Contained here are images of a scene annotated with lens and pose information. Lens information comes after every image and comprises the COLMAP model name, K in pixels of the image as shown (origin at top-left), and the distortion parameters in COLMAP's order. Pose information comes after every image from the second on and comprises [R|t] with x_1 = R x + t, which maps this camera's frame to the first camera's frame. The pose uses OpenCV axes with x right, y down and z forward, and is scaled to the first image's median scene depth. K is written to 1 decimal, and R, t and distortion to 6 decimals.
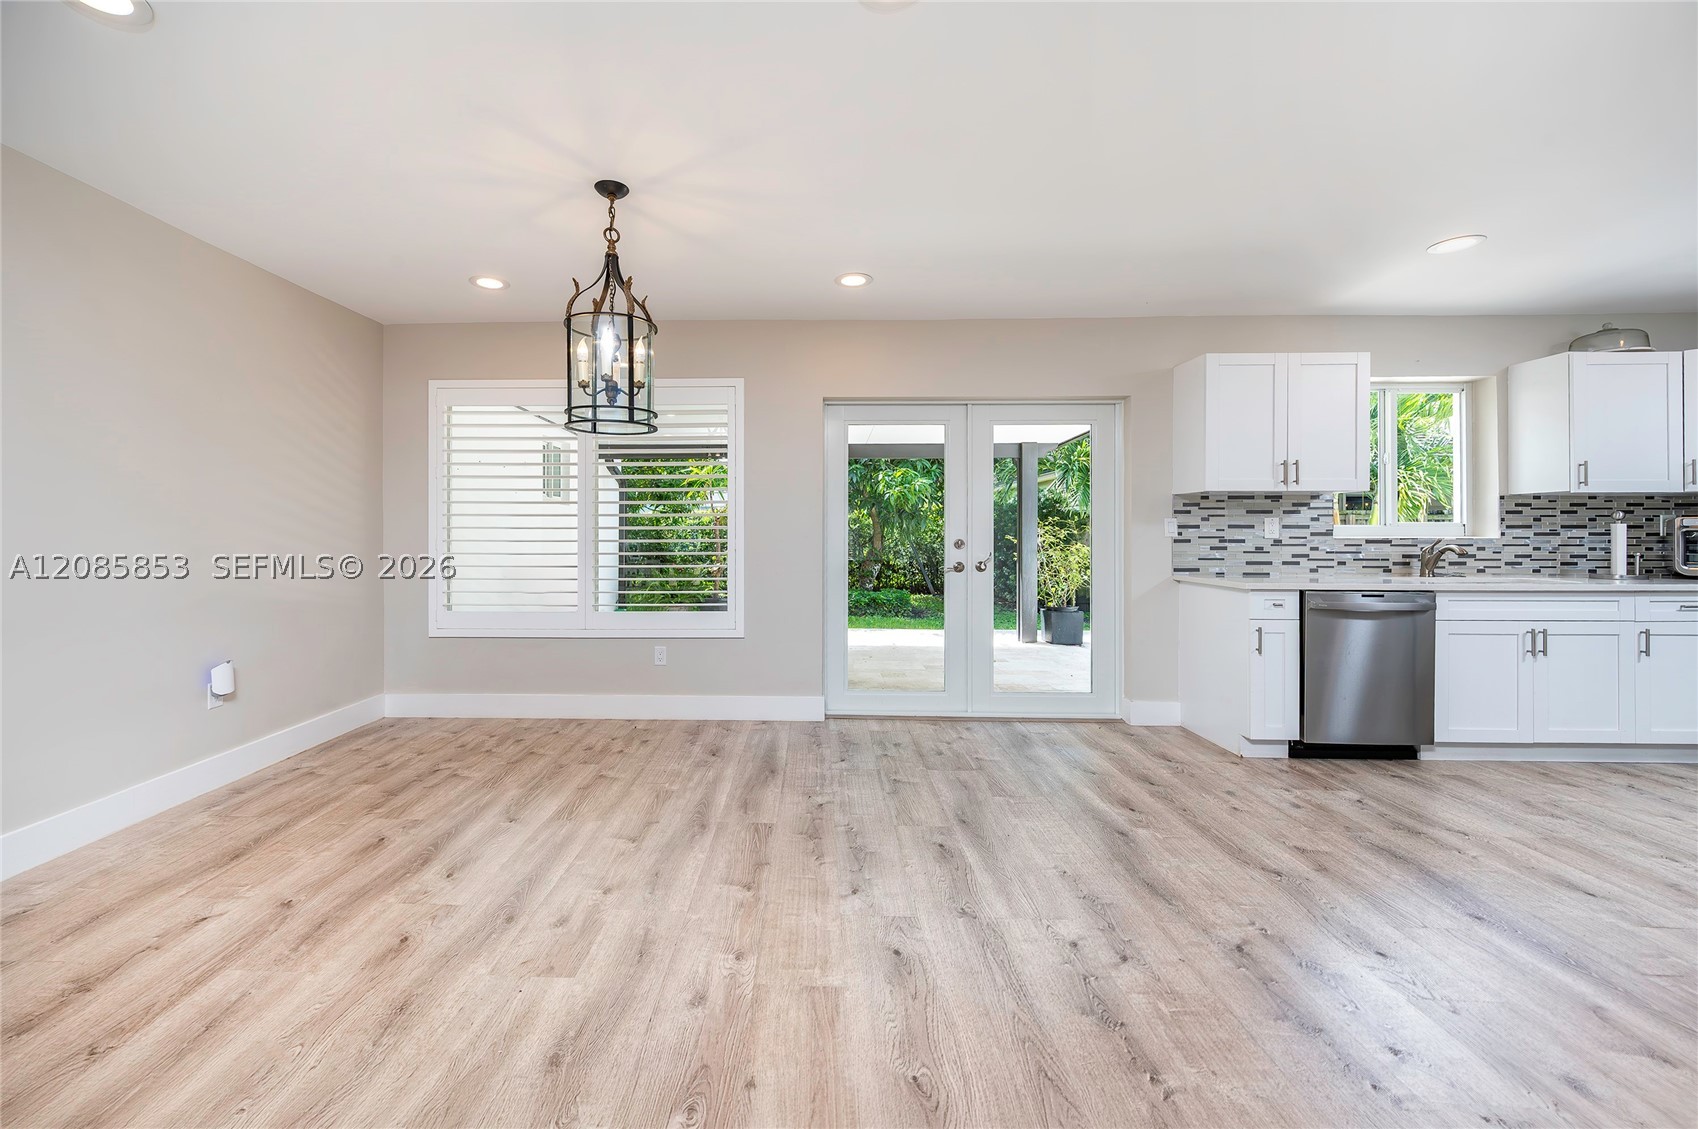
lens RADIAL K [[701.8, 0, 760.1], [0, 701.8, 520.2], [0, 0, 1]] dist [-0.000422, -0.000379]
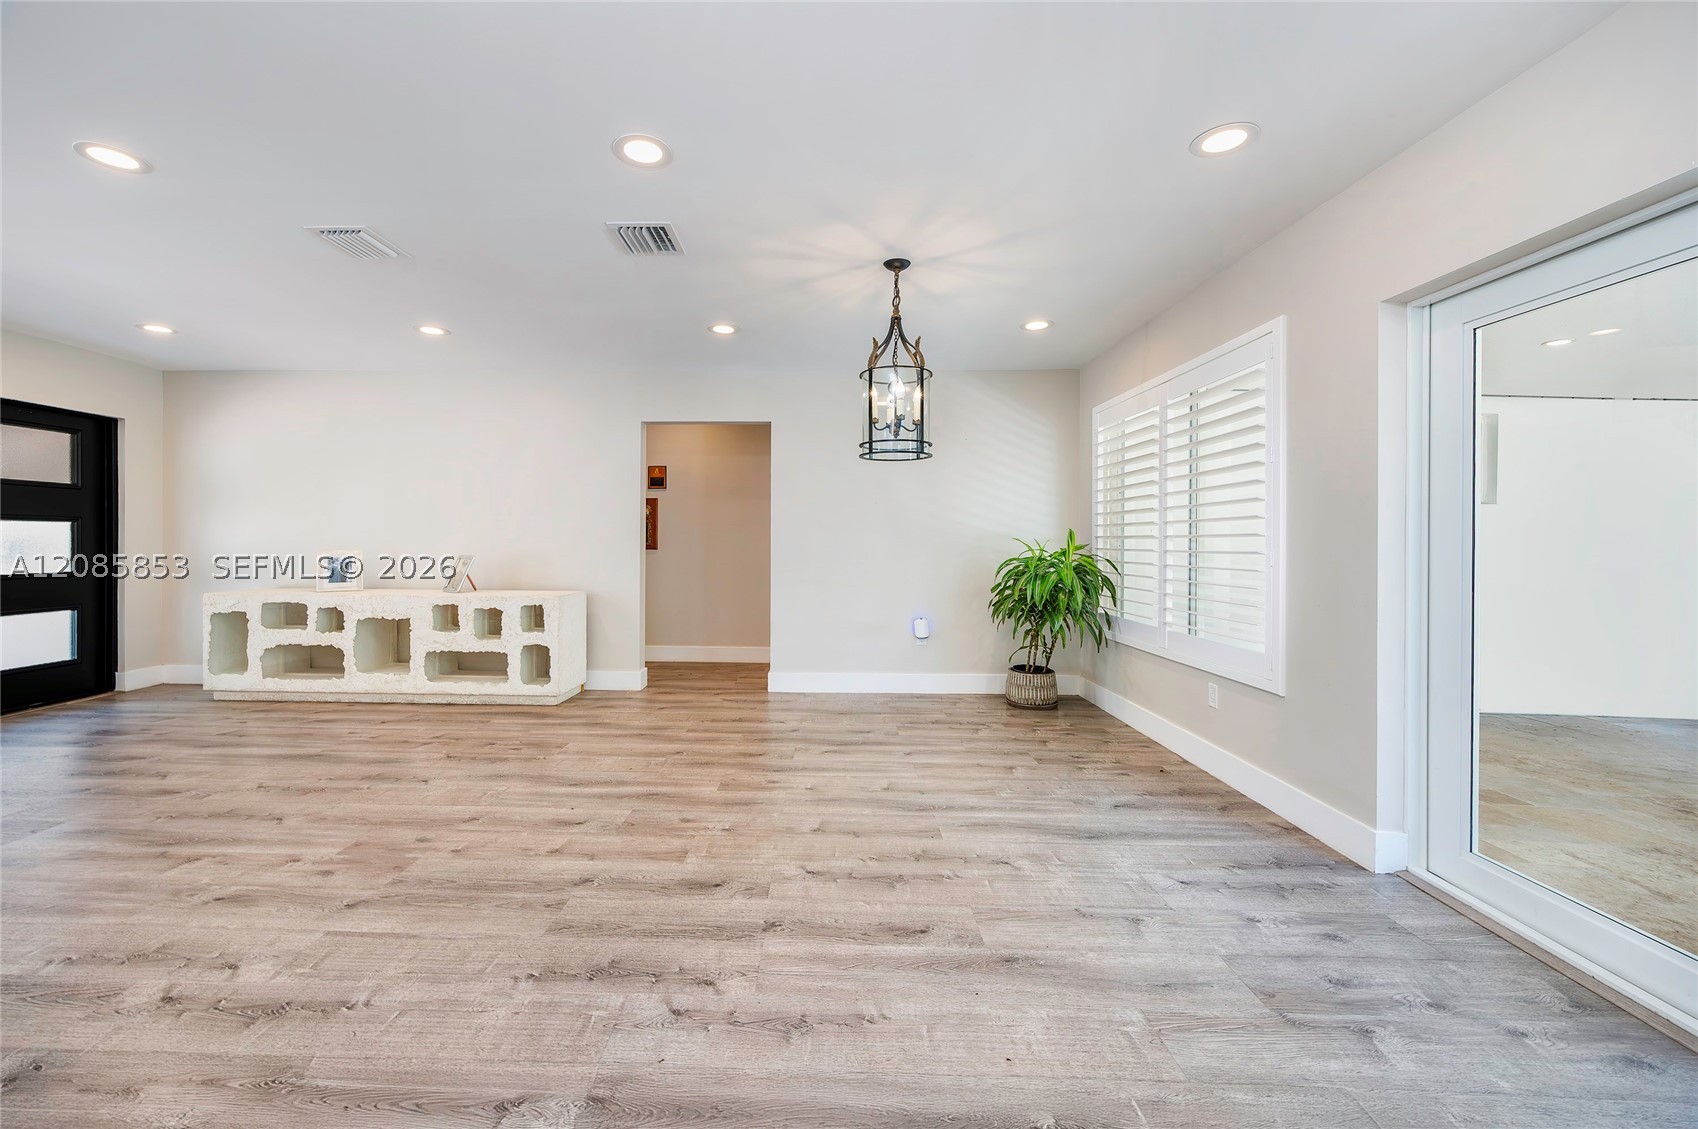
lens RADIAL K [[685.5, 0, 847.0], [0, 685.5, 575.3], [0, 0, 1]] dist [0.000980, -0.000159]
pose [[0.038270, 0.050848, -0.997973, 0.961269], [0.012994, 0.998595, 0.051378, 0.004187], [0.999183, -0.014934, 0.037555, 0.823347]]
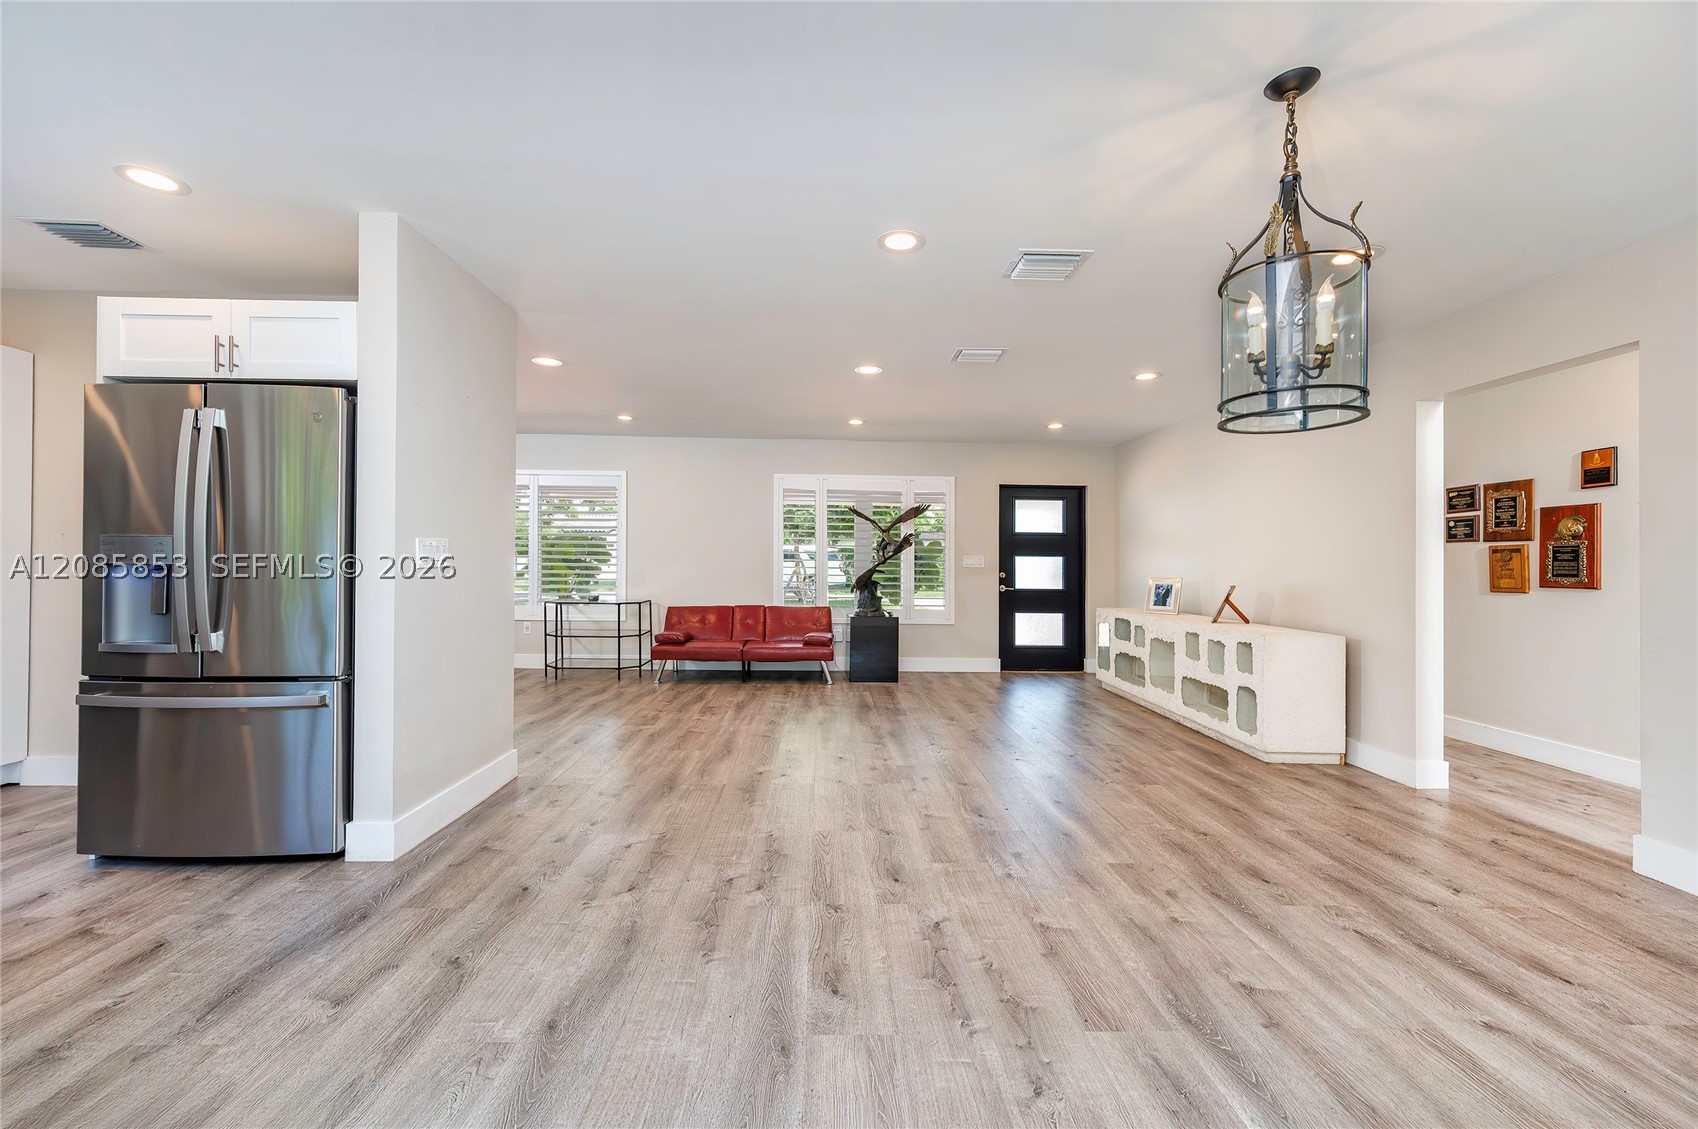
lens RADIAL K [[684.9, 0, 768.9], [0, 684.9, 551.9], [0, 0, 1]] dist [-0.000157, -0.000030]
pose [[-0.999913, -0.012825, -0.002950, 0.312552], [-0.012717, 0.999338, -0.034078, 0.021162], [0.003385, -0.034037, -0.999415, 1.617377]]
